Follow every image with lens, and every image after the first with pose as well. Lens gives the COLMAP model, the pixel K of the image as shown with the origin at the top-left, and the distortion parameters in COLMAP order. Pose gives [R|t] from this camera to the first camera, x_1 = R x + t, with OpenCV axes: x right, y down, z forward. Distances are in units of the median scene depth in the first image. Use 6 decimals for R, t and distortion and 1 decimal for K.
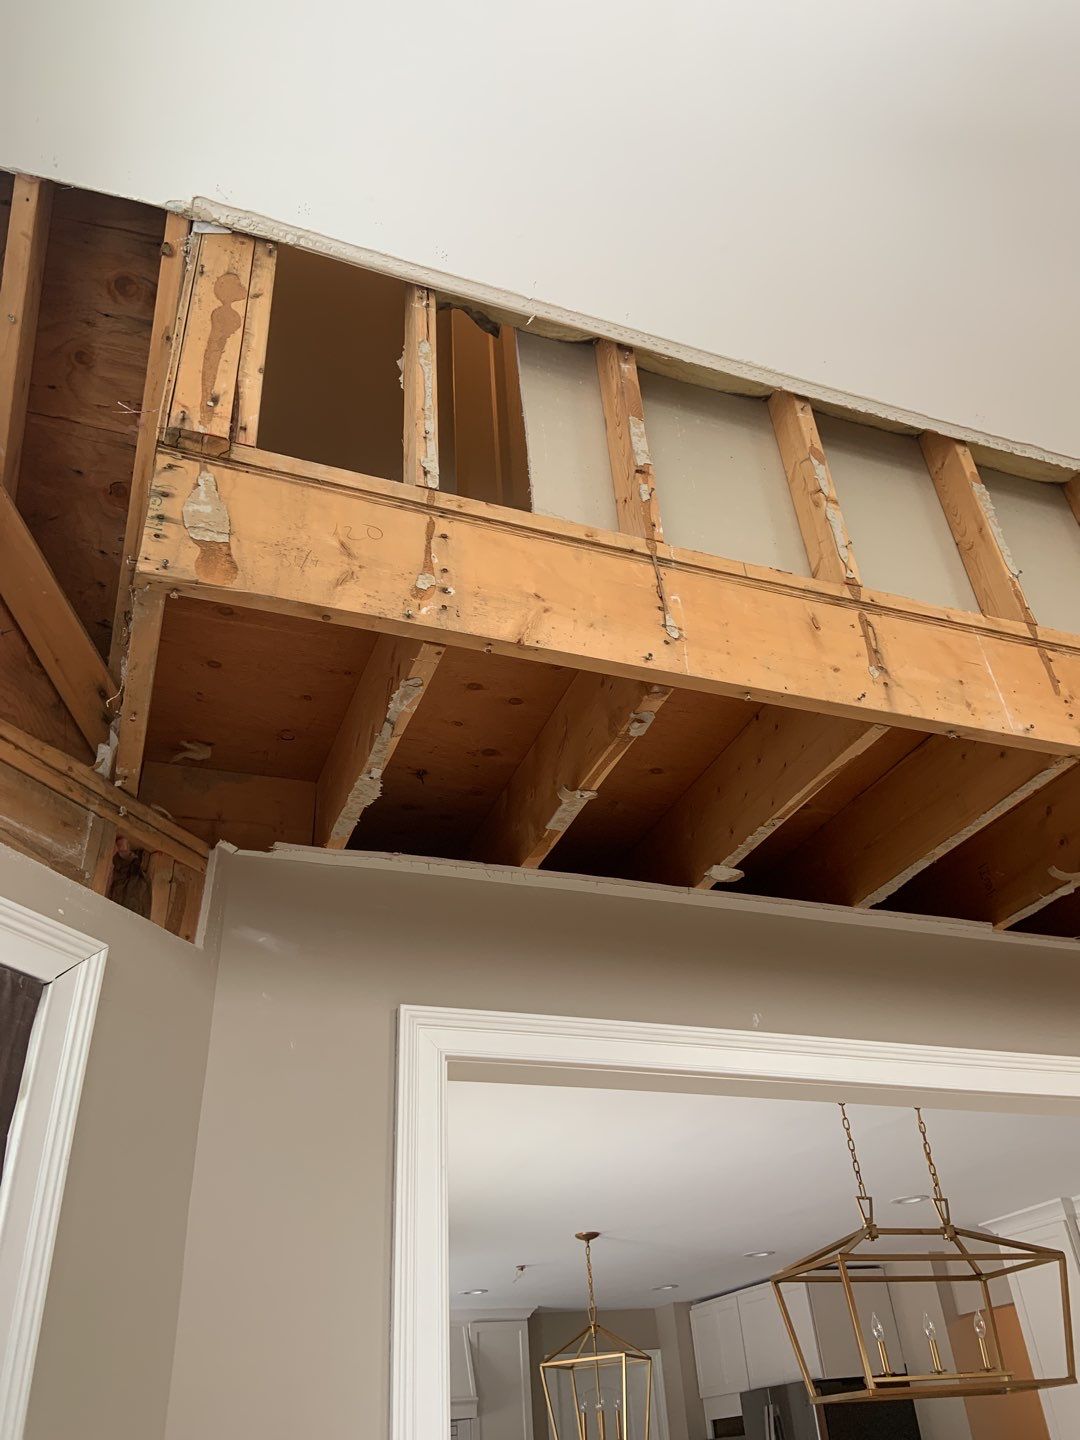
lens RADIAL K [[1090.3, 0, 553.5], [0, 1090.3, 716.7], [0, 0, 1]] dist [0.109257, -0.140592]
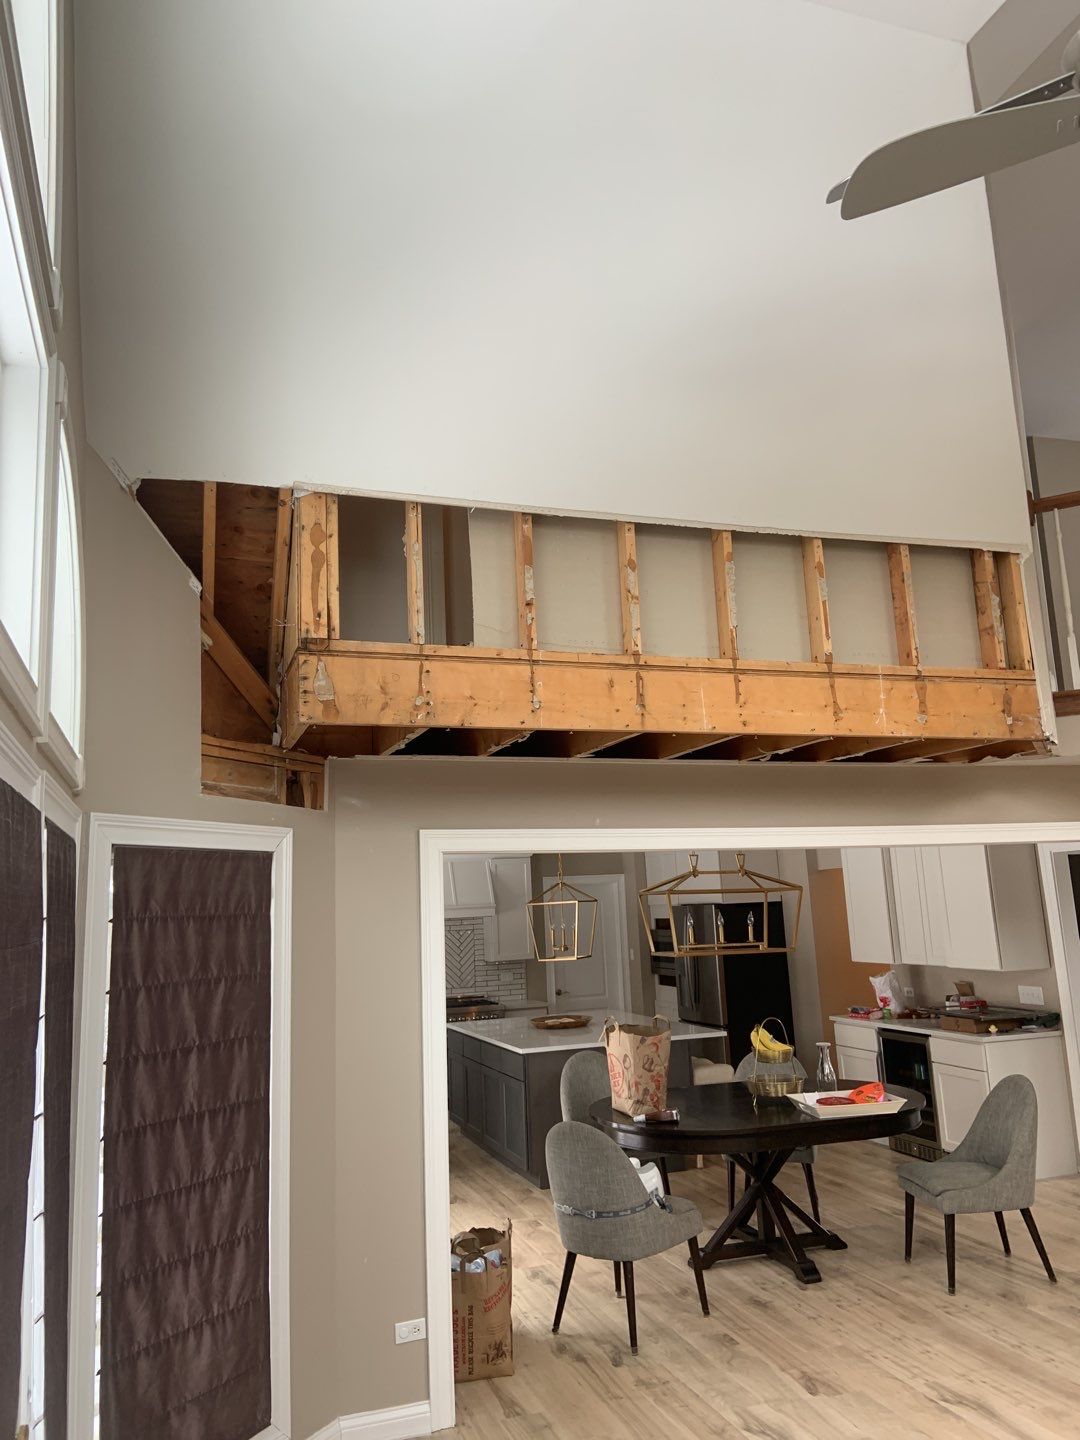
lens RADIAL K [[1090.3, 0, 553.5], [0, 1090.3, 716.7], [0, 0, 1]] dist [0.109257, -0.140592]
pose [[0.999342, 0.018944, -0.030937, 0.201456], [-0.004390, 0.909699, 0.415245, -0.909591], [0.036010, -0.414836, 0.909183, -0.921770]]
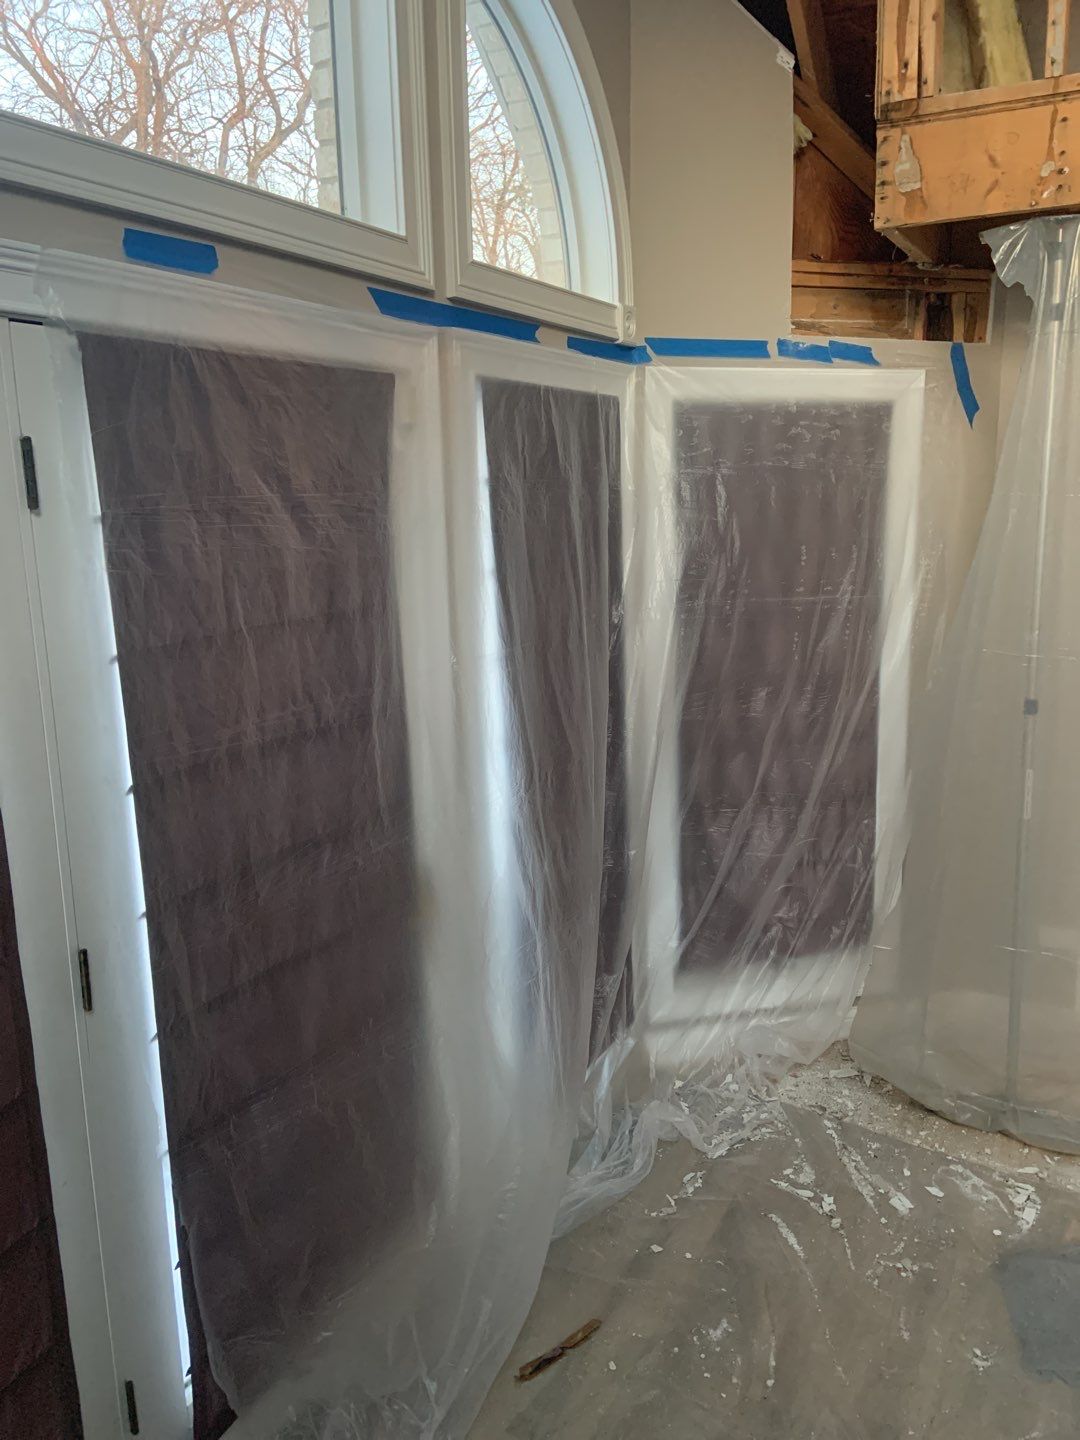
lens RADIAL K [[1090.3, 0, 553.5], [0, 1090.3, 716.7], [0, 0, 1]] dist [0.109257, -0.140592]
pose [[0.650820, 0.202367, -0.731765, 0.653178], [0.410774, 0.716719, 0.563541, -0.658195], [0.638512, -0.667354, 0.383328, -0.500771]]
